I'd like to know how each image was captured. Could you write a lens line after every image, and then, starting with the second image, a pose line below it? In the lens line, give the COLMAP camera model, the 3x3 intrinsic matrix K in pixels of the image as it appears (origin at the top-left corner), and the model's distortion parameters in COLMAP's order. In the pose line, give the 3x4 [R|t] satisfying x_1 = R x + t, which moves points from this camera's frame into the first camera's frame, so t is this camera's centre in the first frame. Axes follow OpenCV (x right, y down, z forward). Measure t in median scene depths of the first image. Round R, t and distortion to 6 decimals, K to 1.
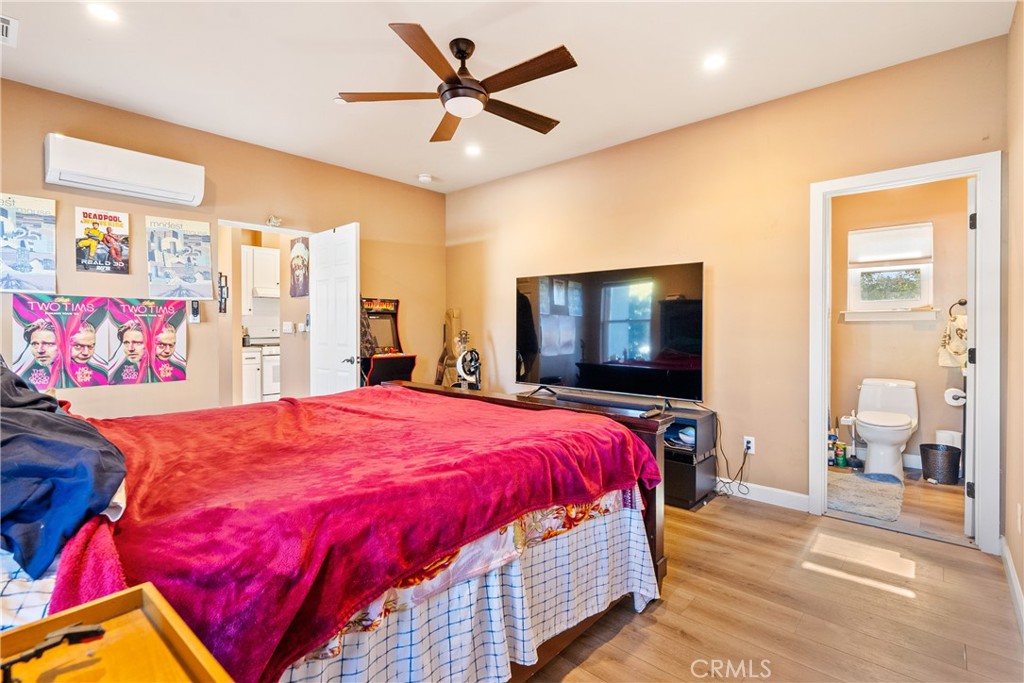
lens RADIAL K [[466.2, 0, 513.6], [0, 466.2, 332.9], [0, 0, 1]] dist [-0.010073, 0.003621]
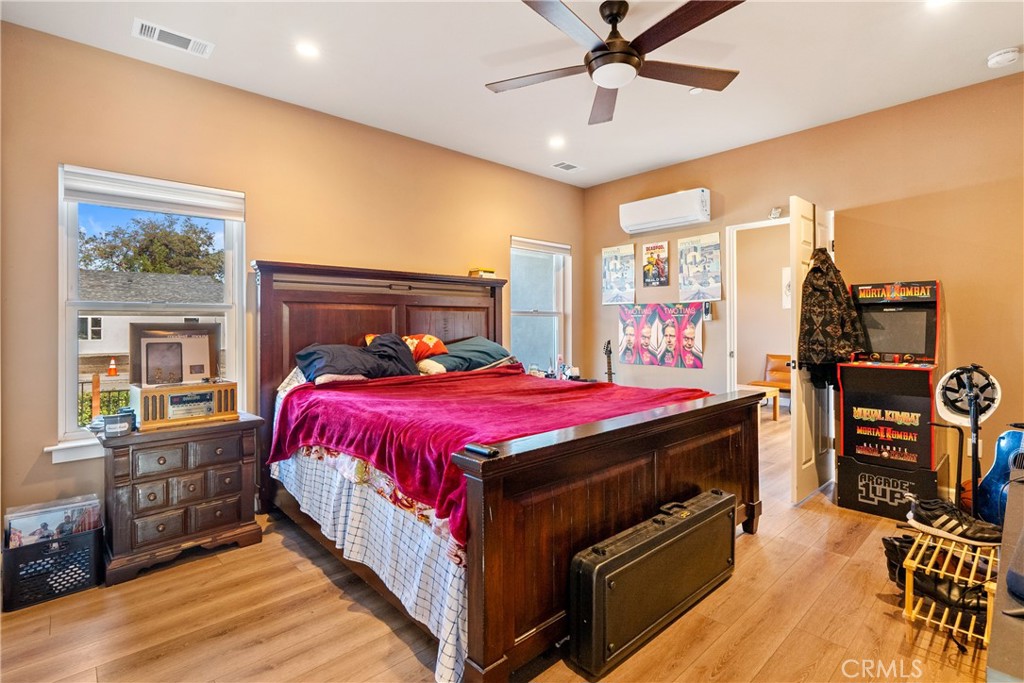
lens RADIAL K [[466.2, 0, 513.8], [0, 466.2, 339.1], [0, 0, 1]] dist [-0.010073, 0.003621]
pose [[-0.064496, 0.028409, -0.997513, 0.572366], [-0.012214, 0.999497, 0.029255, -0.004085], [0.997843, 0.014071, -0.064117, 0.643854]]
